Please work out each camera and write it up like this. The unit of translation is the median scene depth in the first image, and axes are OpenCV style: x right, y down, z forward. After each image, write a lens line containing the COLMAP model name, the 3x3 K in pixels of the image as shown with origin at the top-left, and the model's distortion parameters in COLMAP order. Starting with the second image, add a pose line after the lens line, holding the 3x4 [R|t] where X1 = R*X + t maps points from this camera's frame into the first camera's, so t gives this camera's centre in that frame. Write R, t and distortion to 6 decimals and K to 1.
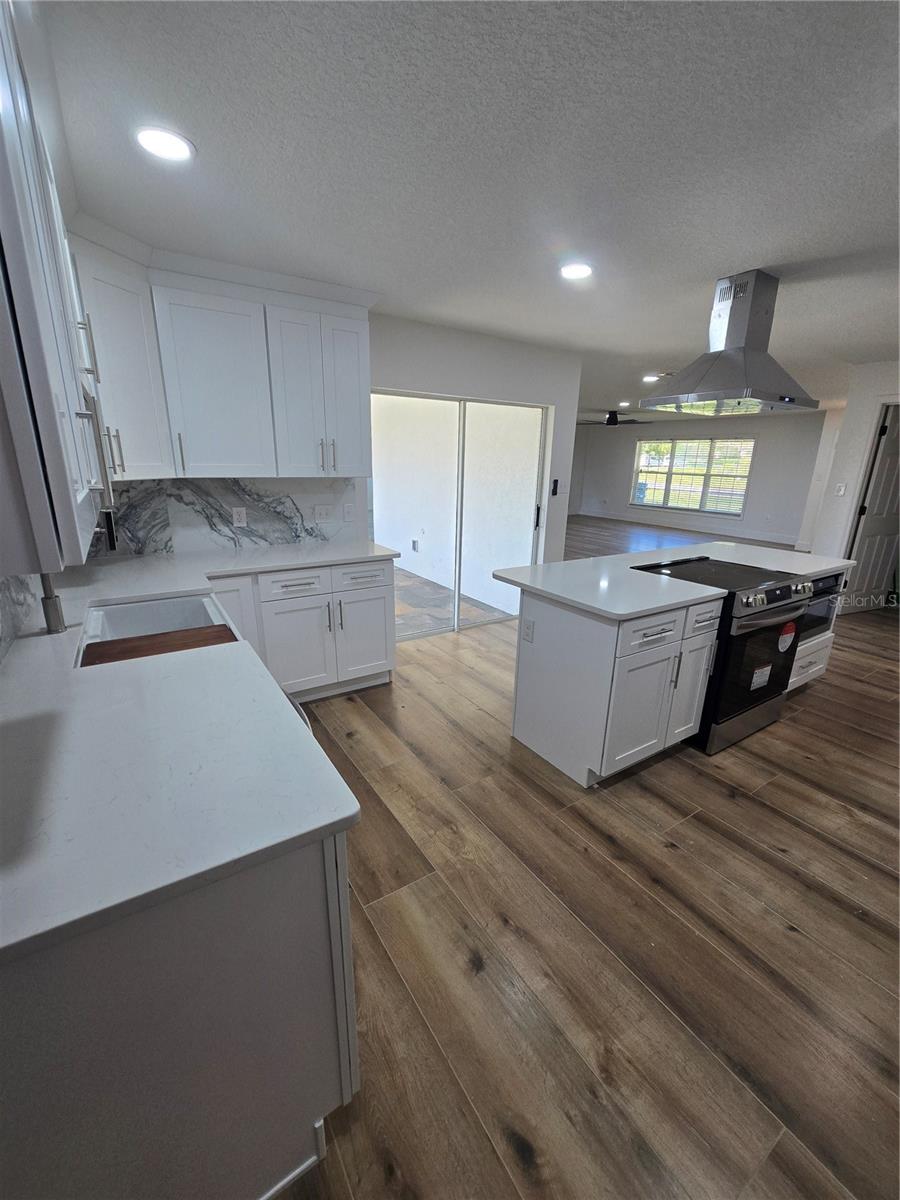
lens RADIAL K [[492.2, 0, 449.9], [0, 492.2, 604.0], [0, 0, 1]] dist [-0.004640, 0.001663]
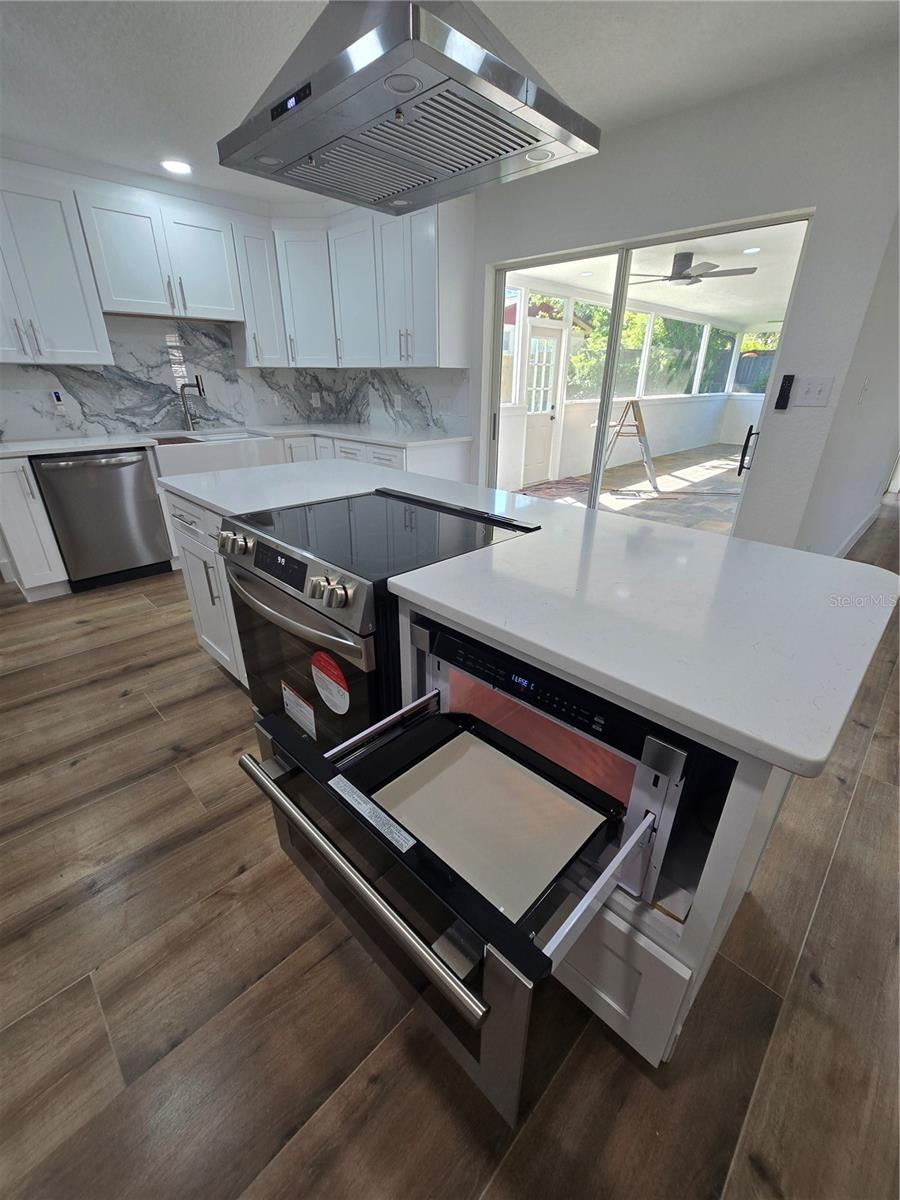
lens RADIAL K [[492.2, 0, 451.3], [0, 492.2, 606.0], [0, 0, 1]] dist [-0.004640, 0.001663]
pose [[0.212082, 0.395571, -0.893614, 1.311532], [-0.281933, 0.900301, 0.331620, -0.223122], [0.935700, 0.181609, 0.302462, 1.140276]]
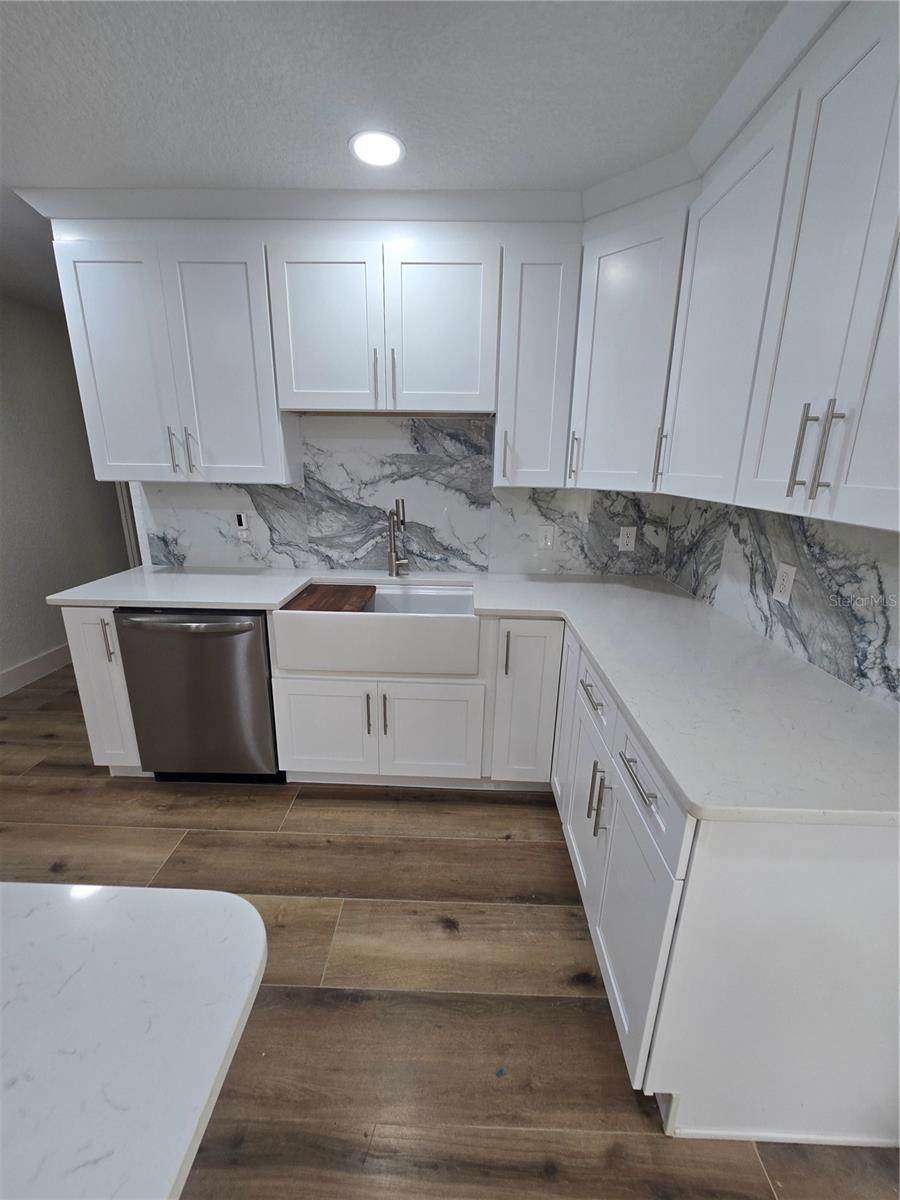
lens RADIAL K [[492.2, 0, 450.5], [0, 492.2, 605.1], [0, 0, 1]] dist [-0.004640, 0.001663]
pose [[-0.559749, 0.205711, -0.802723, 0.228171], [-0.260946, 0.875658, 0.406363, -0.370304], [0.786504, 0.436929, -0.436469, 1.307574]]
